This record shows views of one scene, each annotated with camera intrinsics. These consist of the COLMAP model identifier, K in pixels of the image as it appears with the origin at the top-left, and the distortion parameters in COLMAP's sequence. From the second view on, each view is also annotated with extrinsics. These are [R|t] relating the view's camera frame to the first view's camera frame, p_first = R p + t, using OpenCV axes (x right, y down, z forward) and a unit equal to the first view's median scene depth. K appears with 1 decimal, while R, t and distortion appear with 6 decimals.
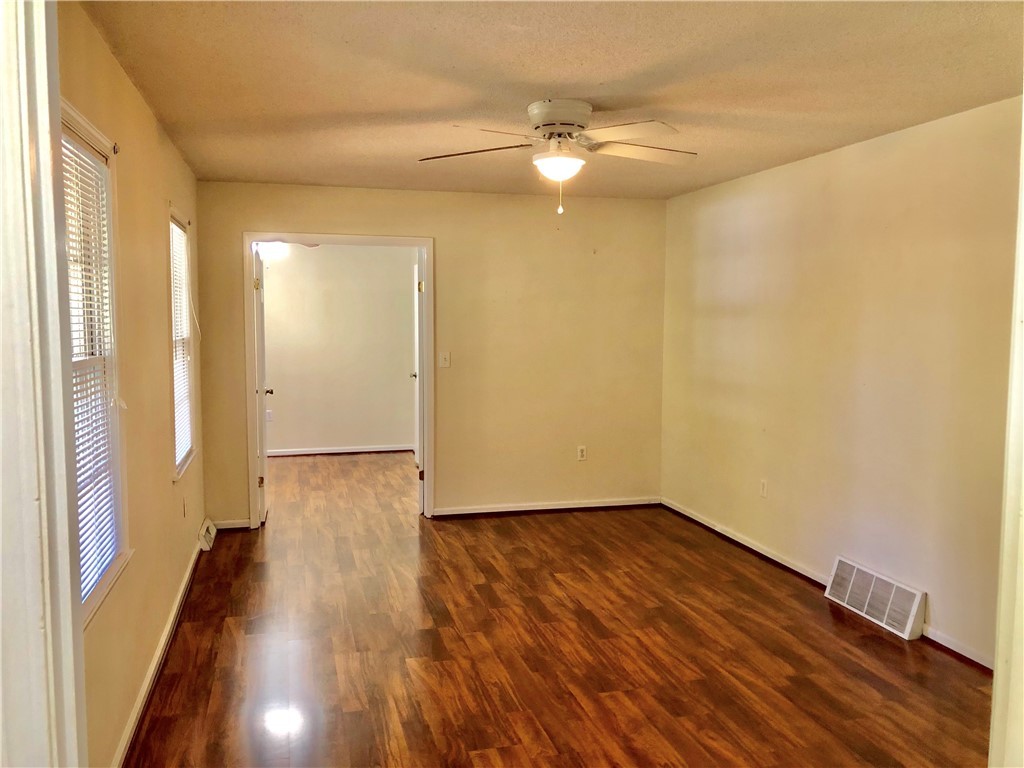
lens RADIAL K [[845.9, 0, 512.0], [0, 845.9, 384.0], [0, 0, 1]] dist [0.048887, -0.054867]
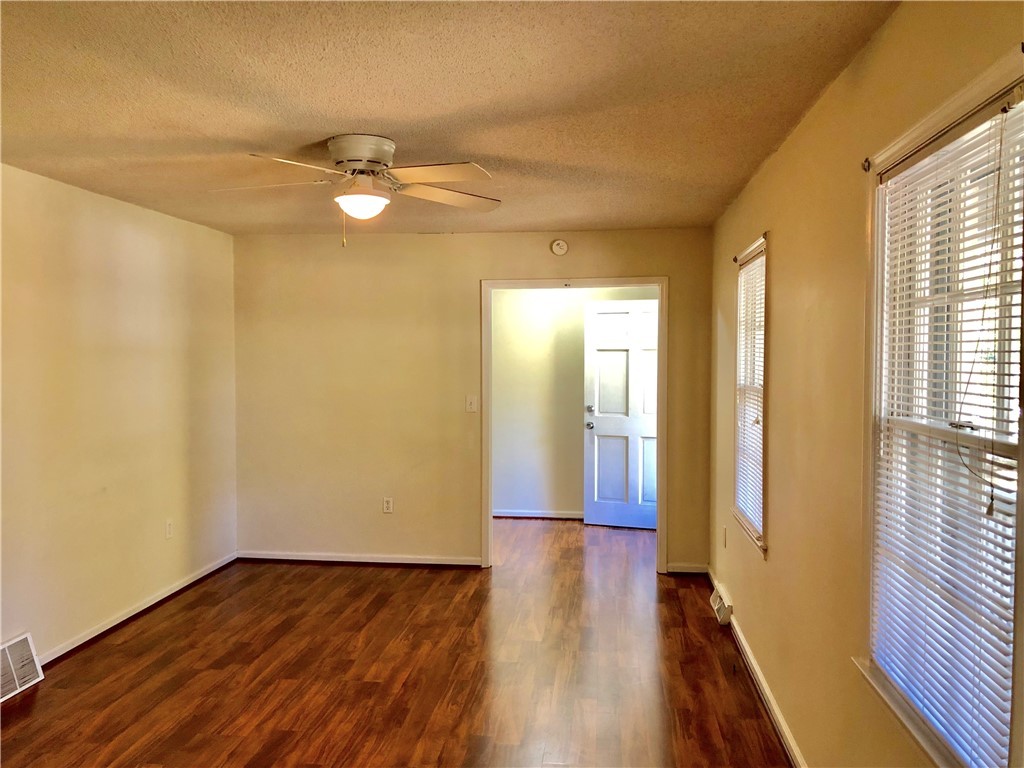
lens RADIAL K [[845.9, 0, 512.0], [0, 845.9, 384.0], [0, 0, 1]] dist [0.048887, -0.054867]
pose [[-0.929791, -0.018589, 0.367619, -0.456642], [0.027056, 0.992571, 0.118619, -0.164592], [-0.367093, 0.120237, -0.922381, 1.849287]]
